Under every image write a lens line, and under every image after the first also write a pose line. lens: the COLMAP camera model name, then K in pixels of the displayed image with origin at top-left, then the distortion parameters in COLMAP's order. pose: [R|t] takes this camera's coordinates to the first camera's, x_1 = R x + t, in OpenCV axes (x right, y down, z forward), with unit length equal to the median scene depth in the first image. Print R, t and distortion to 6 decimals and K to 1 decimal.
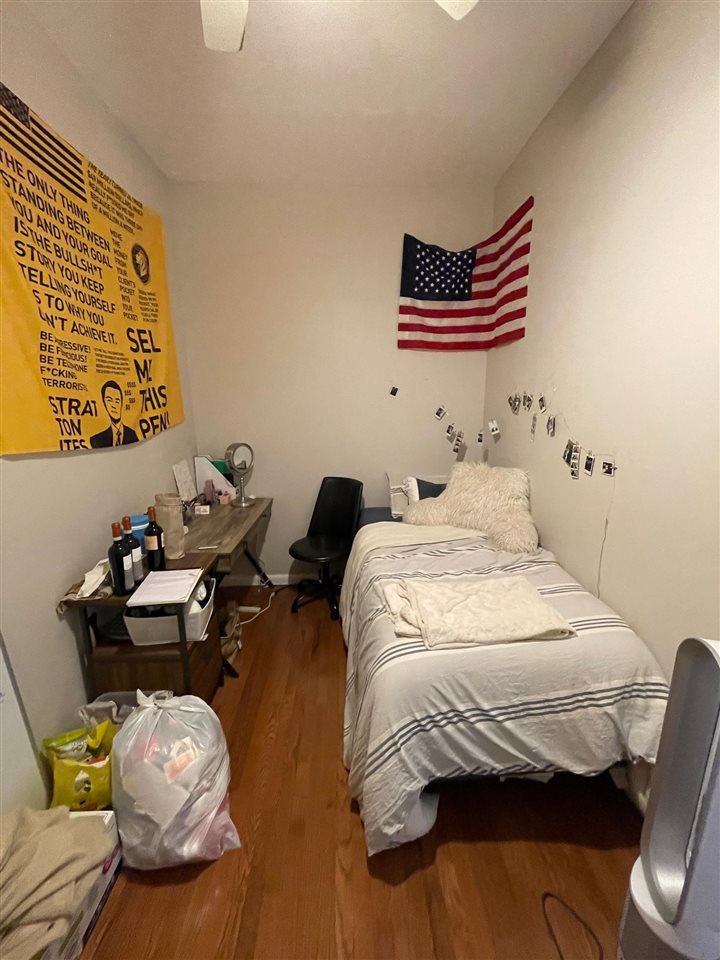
lens RADIAL K [[389.9, 0, 364.8], [0, 389.9, 483.2], [0, 0, 1]] dist [-0.002831, -0.000104]
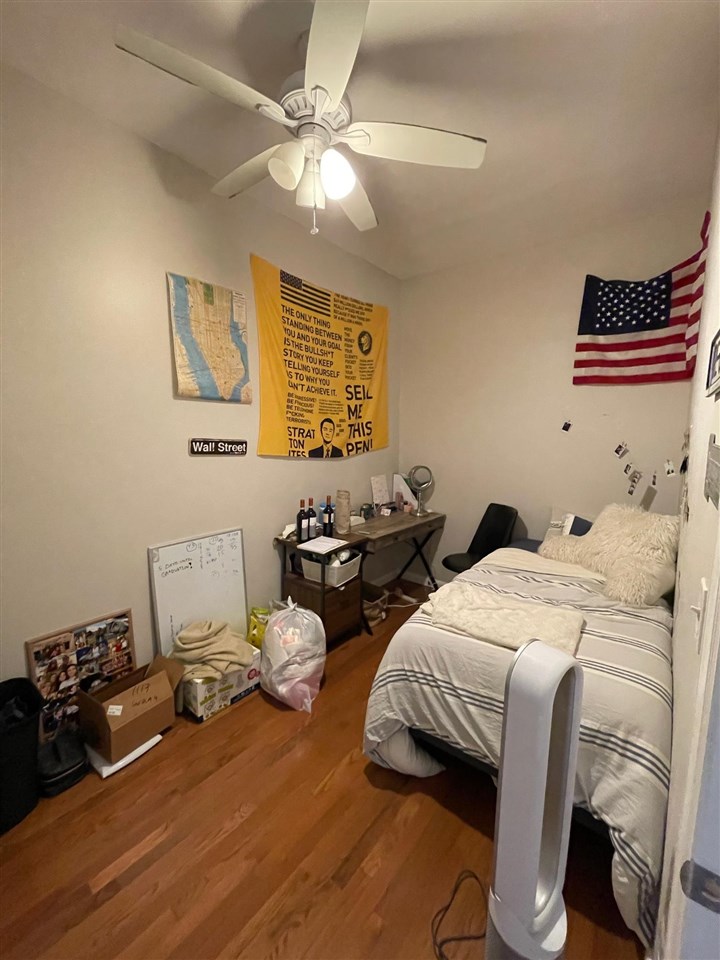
lens RADIAL K [[389.9, 0, 363.9], [0, 389.9, 484.9], [0, 0, 1]] dist [-0.002831, -0.000104]
pose [[0.751046, 0.106396, -0.651621, 0.562162], [-0.161203, 0.986612, -0.024707, 0.030827], [0.640269, 0.123600, 0.758142, -0.114593]]
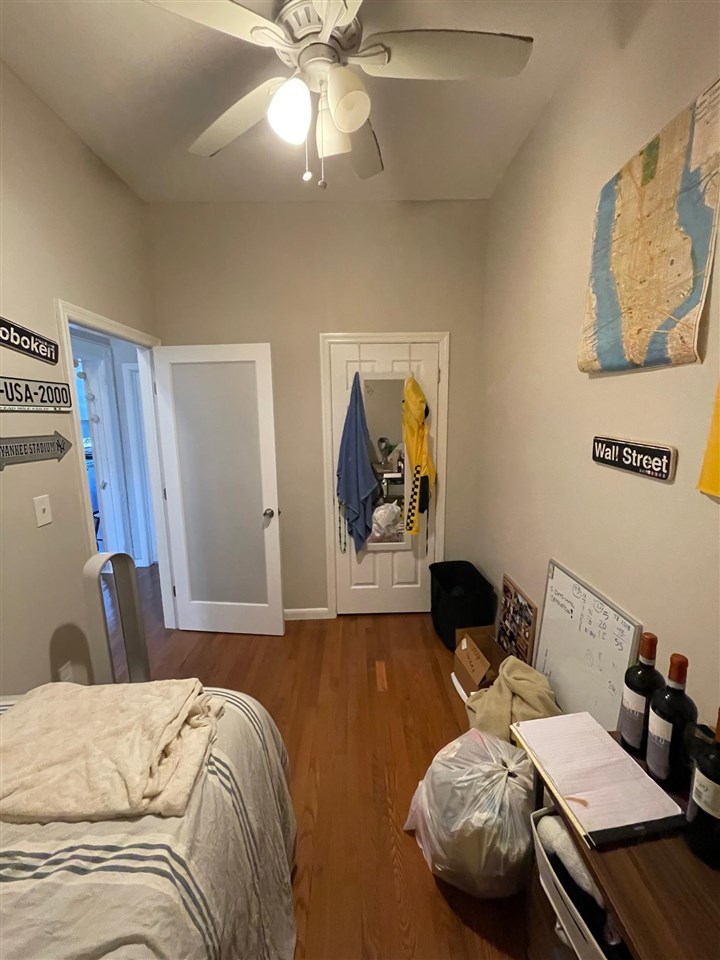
lens RADIAL K [[389.9, 0, 361.9], [0, 389.9, 480.5], [0, 0, 1]] dist [-0.002831, -0.000104]
pose [[-0.998933, 0.027159, 0.037344, -0.215215], [0.039370, 0.923557, 0.381435, -0.296988], [-0.024130, 0.382499, -0.923641, 1.239466]]
